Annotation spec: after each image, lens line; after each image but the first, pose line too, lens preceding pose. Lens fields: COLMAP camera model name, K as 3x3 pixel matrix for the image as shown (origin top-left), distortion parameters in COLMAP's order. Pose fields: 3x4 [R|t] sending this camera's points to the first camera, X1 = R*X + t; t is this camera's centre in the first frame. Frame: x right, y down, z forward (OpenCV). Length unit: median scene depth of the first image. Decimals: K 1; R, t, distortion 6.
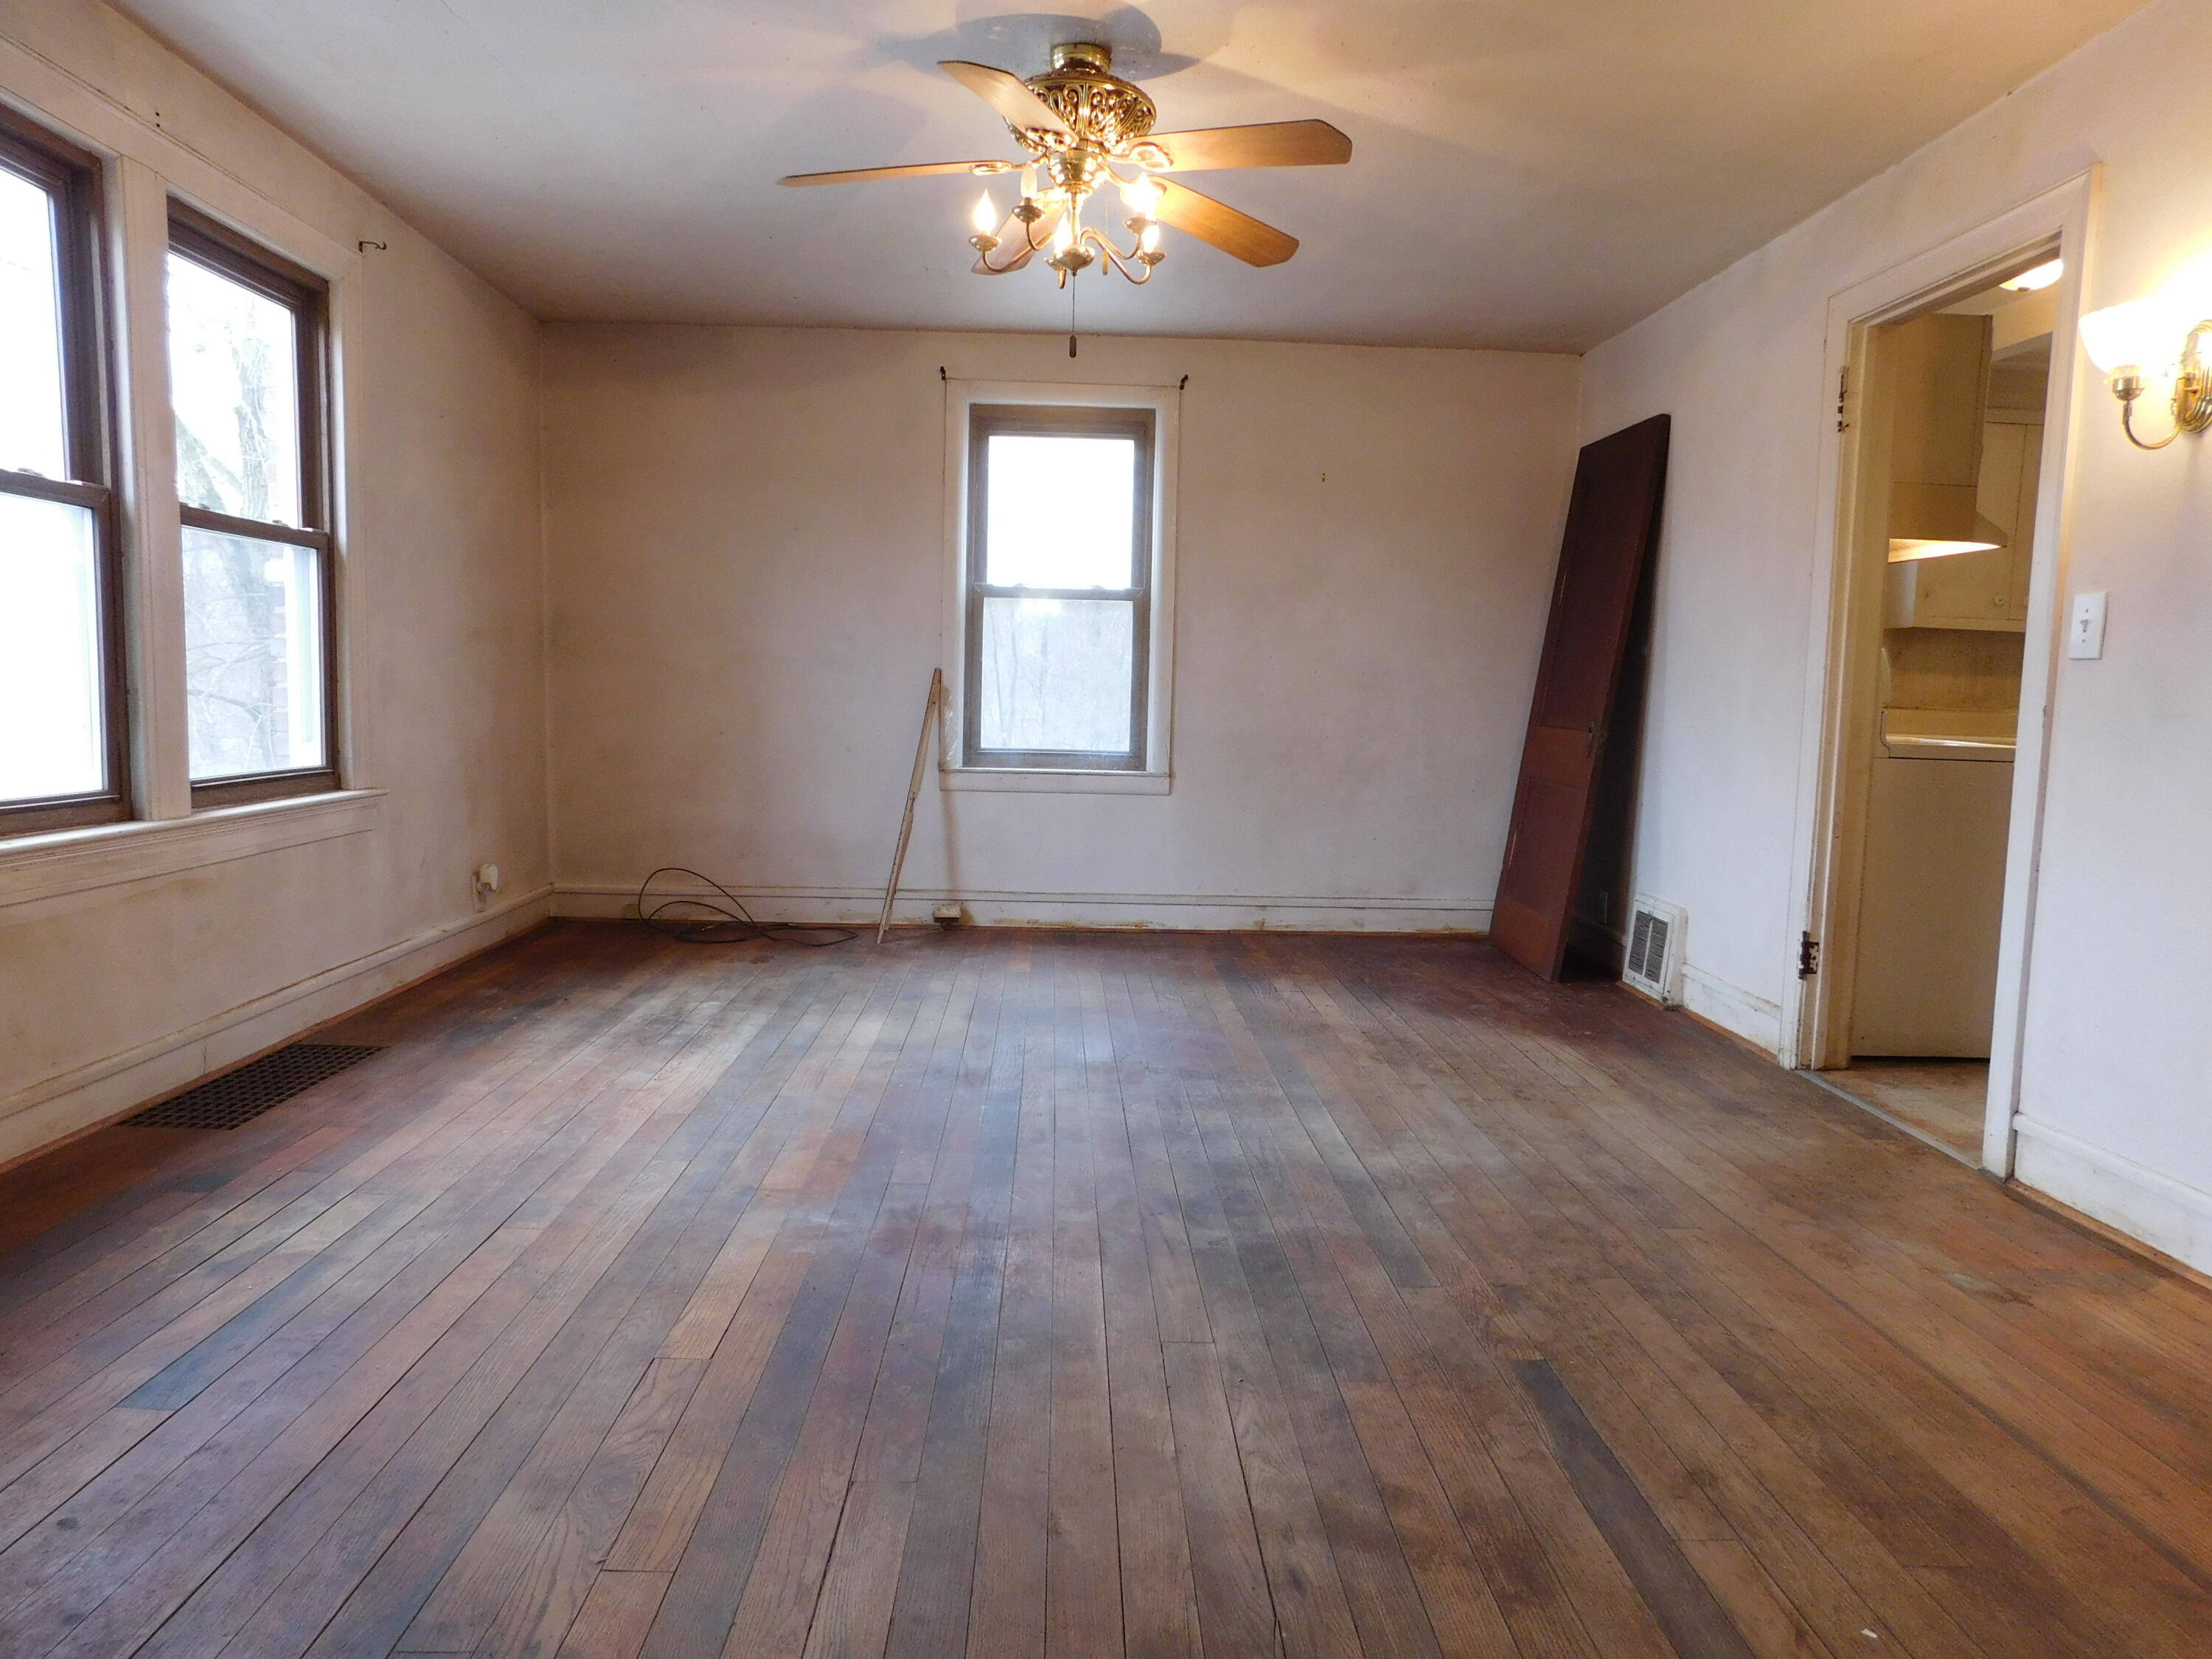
lens RADIAL K [[1481.6, 0, 1105.2], [0, 1481.6, 830.6], [0, 0, 1]] dist [-0.021692, 0.011576]
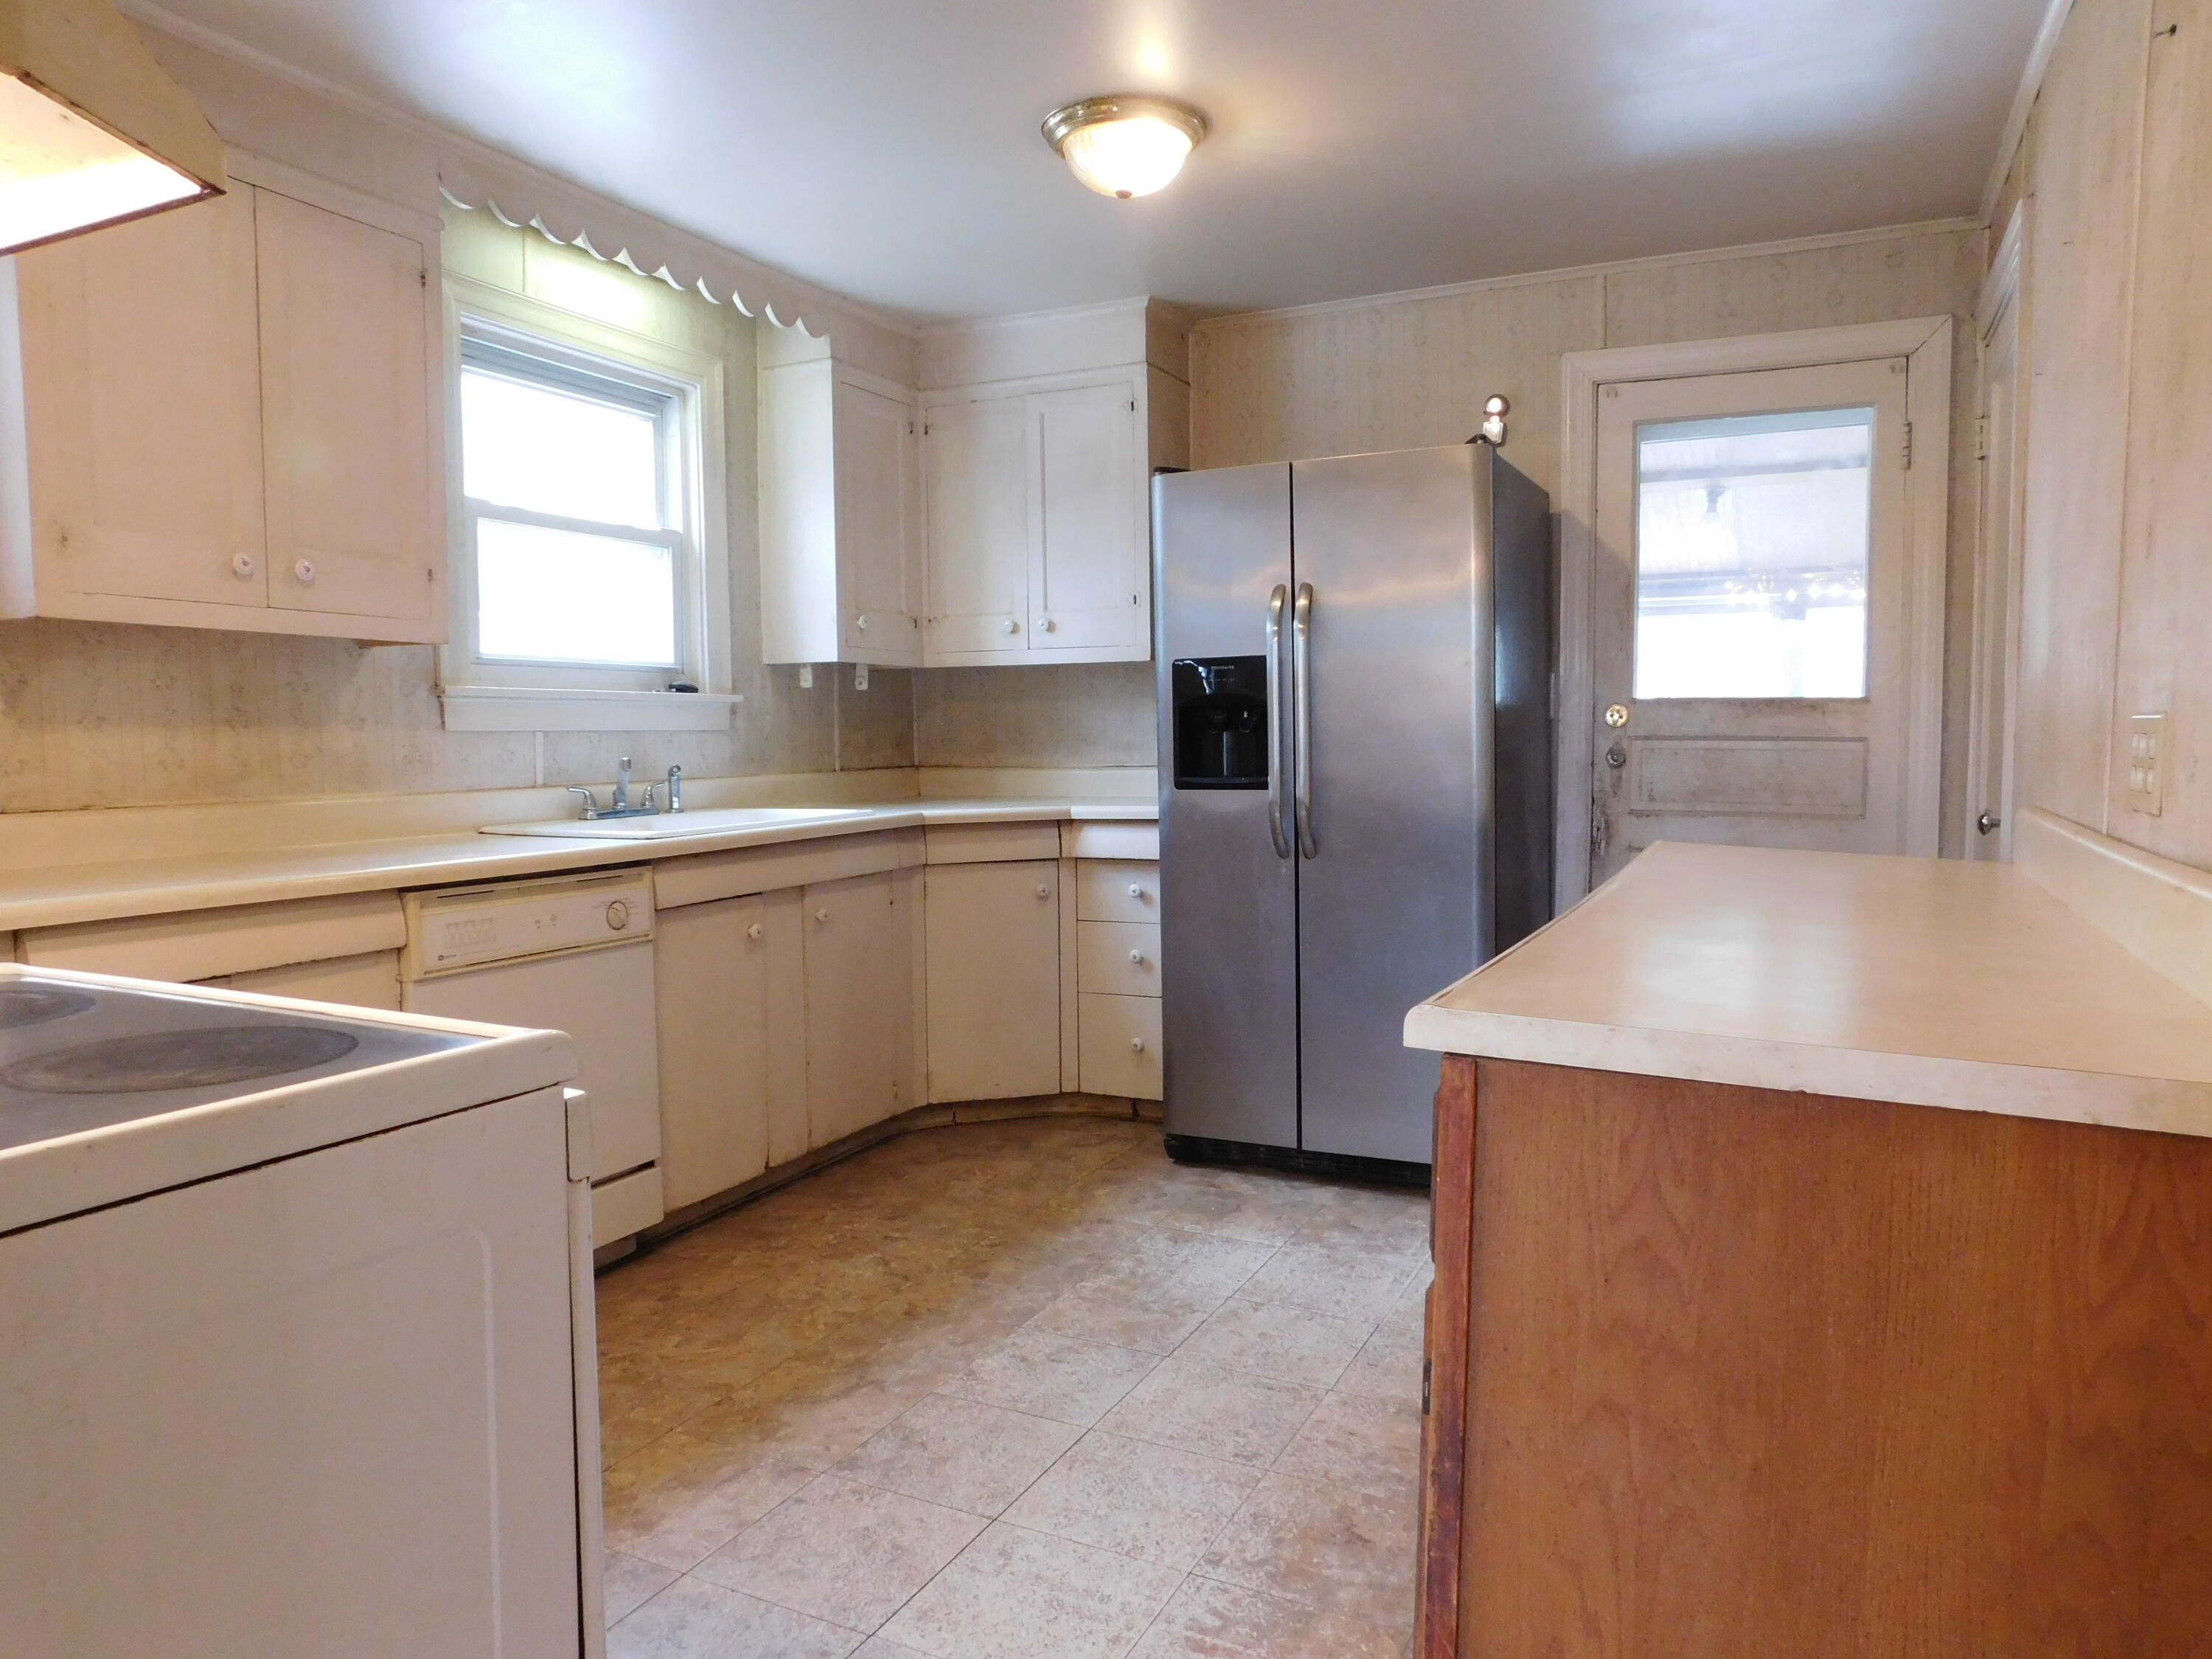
lens RADIAL K [[1481.6, 0, 1105.7], [0, 1481.6, 828.3], [0, 0, 1]] dist [-0.021692, 0.011576]
pose [[0.476921, -0.100986, 0.873125, 0.317922], [0.105609, 0.992765, 0.057138, -0.070659], [-0.872578, 0.064959, 0.484136, 0.533356]]
